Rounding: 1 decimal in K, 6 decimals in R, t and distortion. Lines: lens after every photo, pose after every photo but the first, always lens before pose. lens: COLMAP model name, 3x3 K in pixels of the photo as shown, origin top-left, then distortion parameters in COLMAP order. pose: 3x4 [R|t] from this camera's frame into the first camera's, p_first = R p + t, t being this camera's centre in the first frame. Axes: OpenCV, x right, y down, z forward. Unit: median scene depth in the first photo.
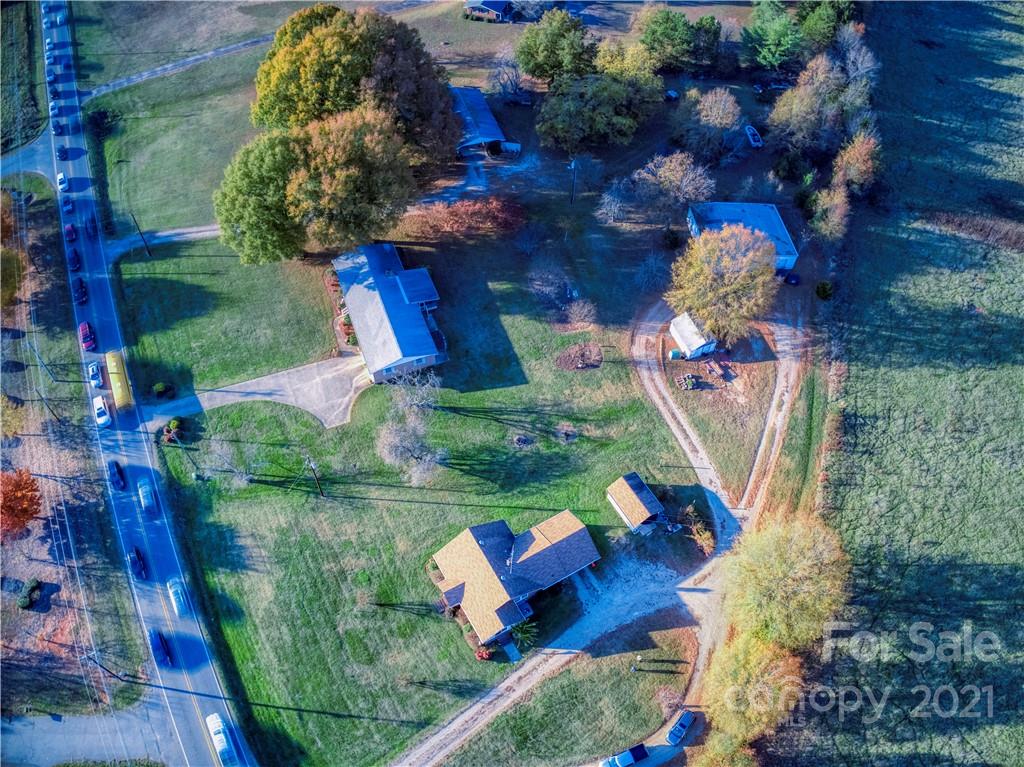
lens RADIAL K [[775.5, 0, 512.4], [0, 775.5, 384.4], [0, 0, 1]] dist [-0.249634, 0.067769]
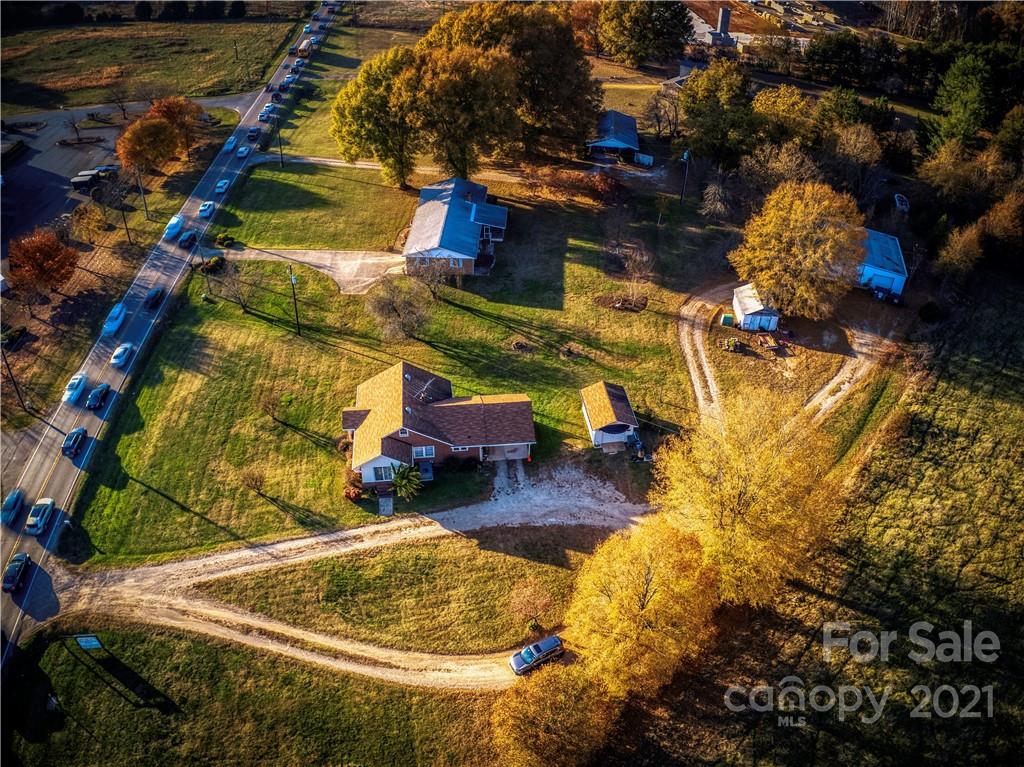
lens RADIAL K [[775.5, 0, 512.5], [0, 775.5, 383.5], [0, 0, 1]] dist [-0.249634, 0.067769]
pose [[0.916006, 0.248451, -0.314970, 0.304597], [-0.332619, 0.909301, -0.250070, 0.348693], [0.224272, 0.333831, 0.915565, 0.214674]]
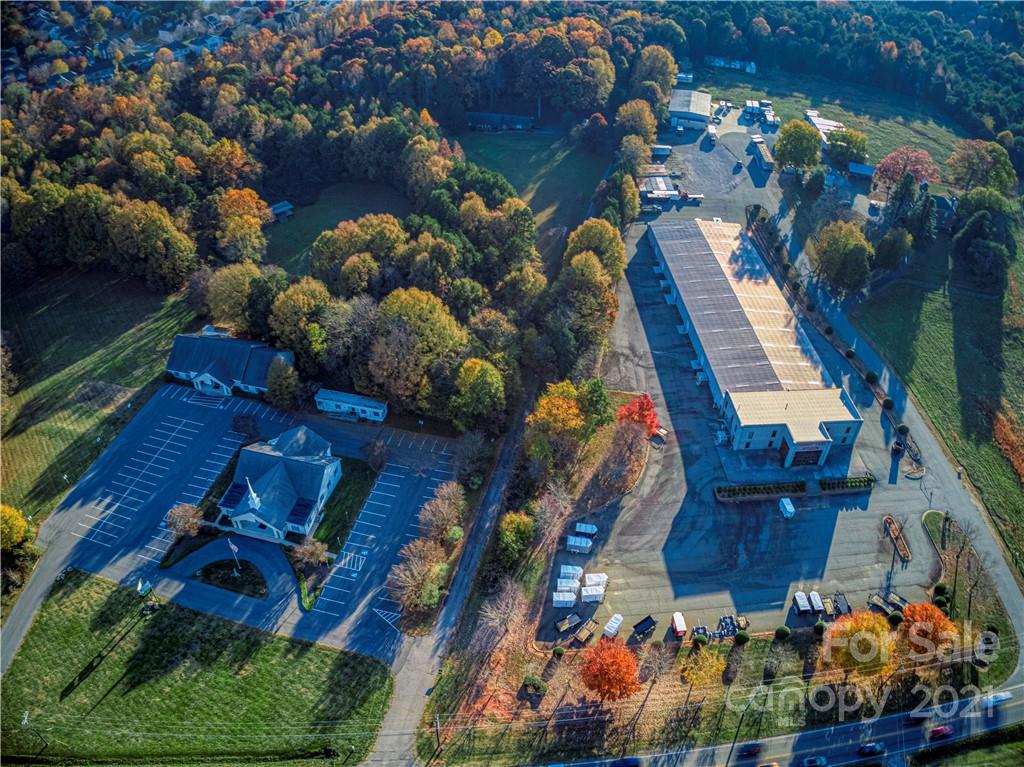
lens RADIAL K [[775.5, 0, 515.6], [0, 775.5, 385.5], [0, 0, 1]] dist [-0.249634, 0.067769]
pose [[-0.368739, 0.581964, -0.724810, -0.019745], [-0.788282, 0.217437, 0.575614, -0.522542], [0.492587, 0.783607, 0.378574, 0.024444]]
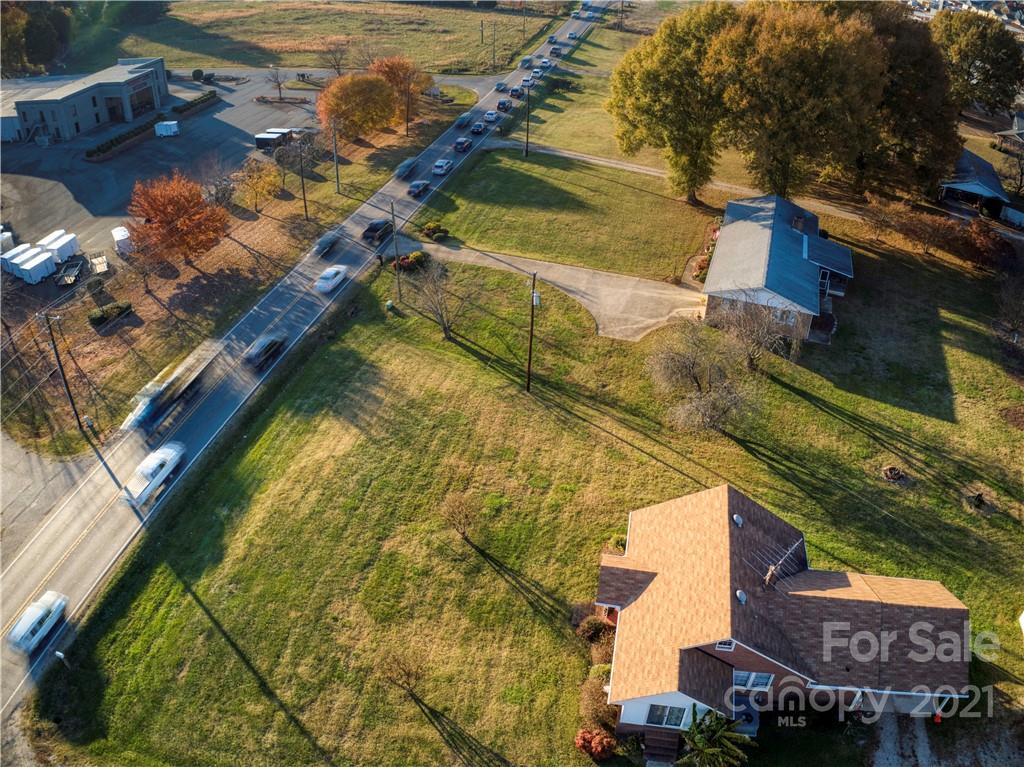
lens RADIAL K [[775.5, 0, 514.3], [0, 775.5, 386.0], [0, 0, 1]] dist [-0.249634, 0.067769]
pose [[0.757948, 0.367385, -0.539021, 0.059383], [-0.538140, 0.819178, -0.198375, 0.265812], [0.368674, 0.440426, 0.818599, 0.510670]]
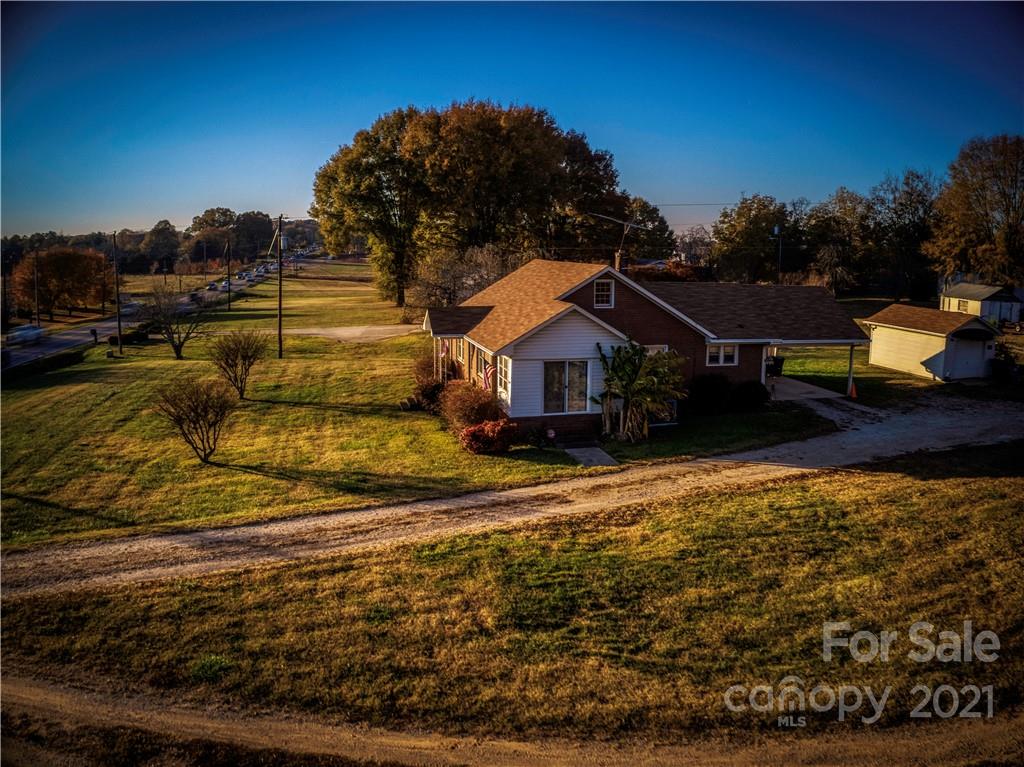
lens RADIAL K [[775.5, 0, 517.2], [0, 775.5, 386.9], [0, 0, 1]] dist [-0.249634, 0.067769]
pose [[0.962316, 0.039114, -0.269107, 0.043316], [-0.220038, 0.693482, -0.686051, 0.475123], [0.159787, 0.719412, 0.675955, 0.690526]]
